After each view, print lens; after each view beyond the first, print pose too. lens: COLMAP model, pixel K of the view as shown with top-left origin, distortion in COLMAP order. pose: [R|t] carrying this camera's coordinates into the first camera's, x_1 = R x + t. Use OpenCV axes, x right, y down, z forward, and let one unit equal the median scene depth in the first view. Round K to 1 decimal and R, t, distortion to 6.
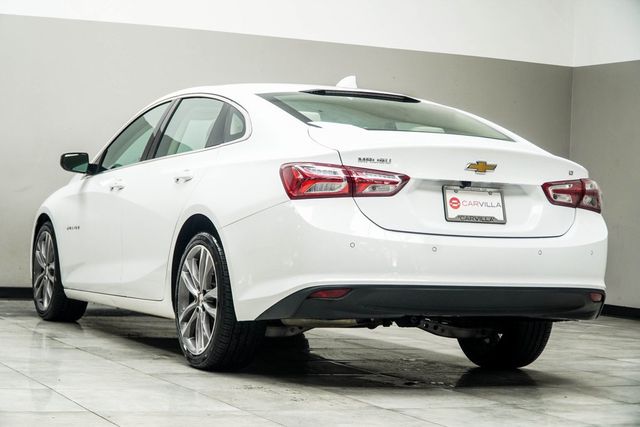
lens RADIAL K [[1368.5, 0, 319.4], [0, 1368.5, 216.5], [0, 0, 1]] dist [-0.306508, 0.000000]
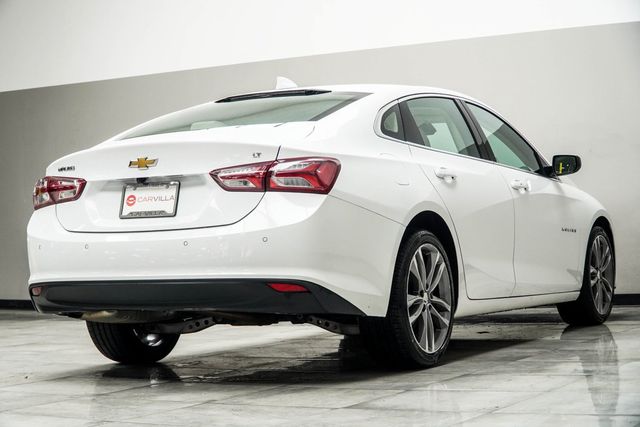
lens RADIAL K [[1353.3, 0, 319.9], [0, 1353.3, 214.1], [0, 0, 1]] dist [-0.352004, 0.000000]
pose [[0.599384, -0.073754, -0.797057, 0.981787], [0.061831, 0.997037, -0.045762, 0.055237], [0.798070, -0.021854, 0.602168, 0.490485]]
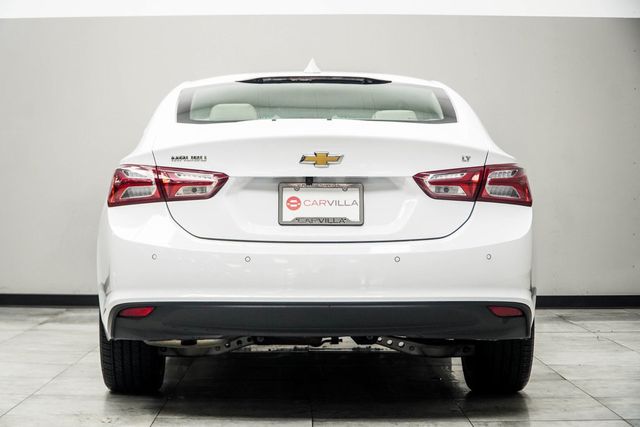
lens RADIAL K [[1383.7, 0, 322.6], [0, 1383.7, 213.8], [0, 0, 1]] dist [-0.081469, 0.000000]
pose [[0.921348, -0.034872, -0.387173, 0.441198], [0.036963, 0.999315, -0.002045, -0.000822], [0.386979, -0.012427, 0.922005, 0.209589]]
